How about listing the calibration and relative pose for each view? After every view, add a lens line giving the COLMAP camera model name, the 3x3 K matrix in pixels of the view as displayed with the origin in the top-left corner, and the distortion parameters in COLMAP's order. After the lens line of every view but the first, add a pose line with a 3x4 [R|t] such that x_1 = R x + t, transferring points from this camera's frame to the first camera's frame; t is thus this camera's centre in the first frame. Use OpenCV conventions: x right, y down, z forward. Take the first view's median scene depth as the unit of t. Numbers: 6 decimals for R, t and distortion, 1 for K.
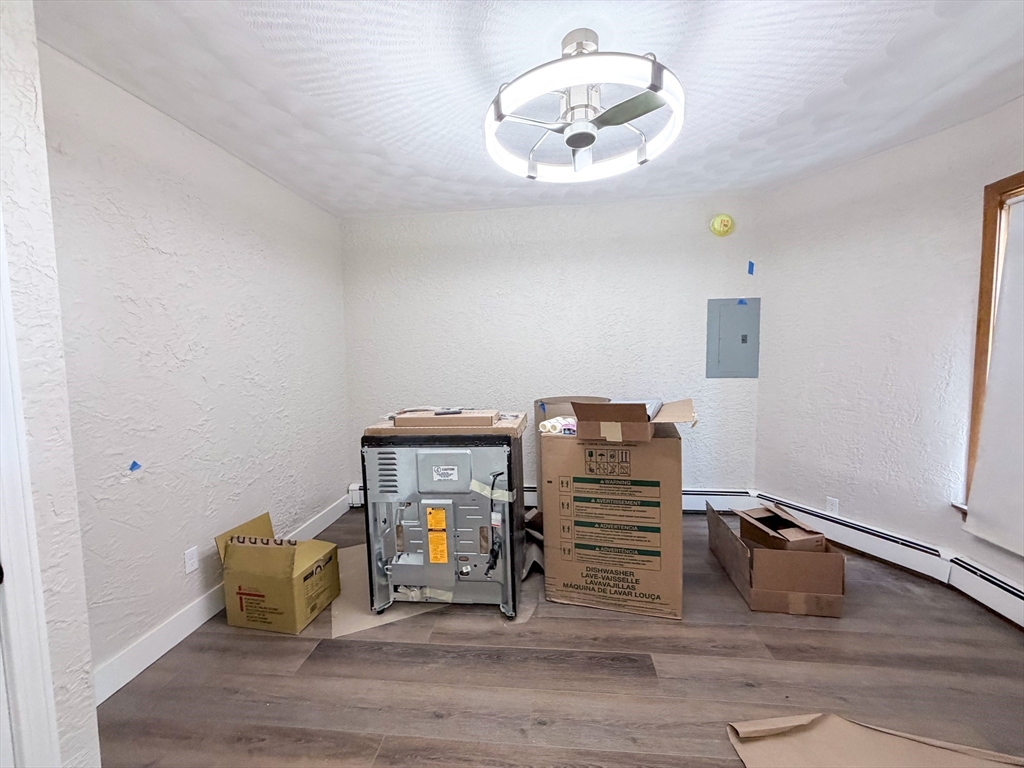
lens RADIAL K [[407.6, 0, 512.5], [0, 407.6, 385.6], [0, 0, 1]] dist [-0.001269, 0.000618]
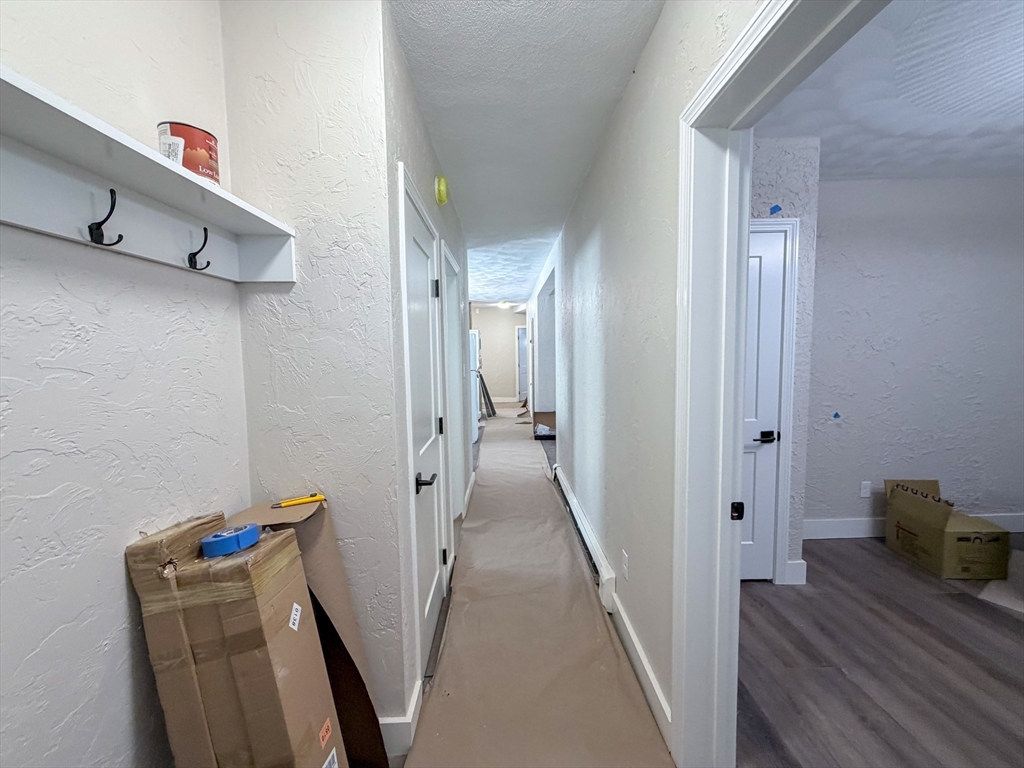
lens RADIAL K [[407.6, 0, 510.4], [0, 407.6, 385.6], [0, 0, 1]] dist [-0.001269, 0.000618]
pose [[0.120486, 0.092525, -0.988394, 0.448085], [-0.056258, 0.994683, 0.086256, 0.009066], [0.991120, 0.045212, 0.125051, -0.438284]]
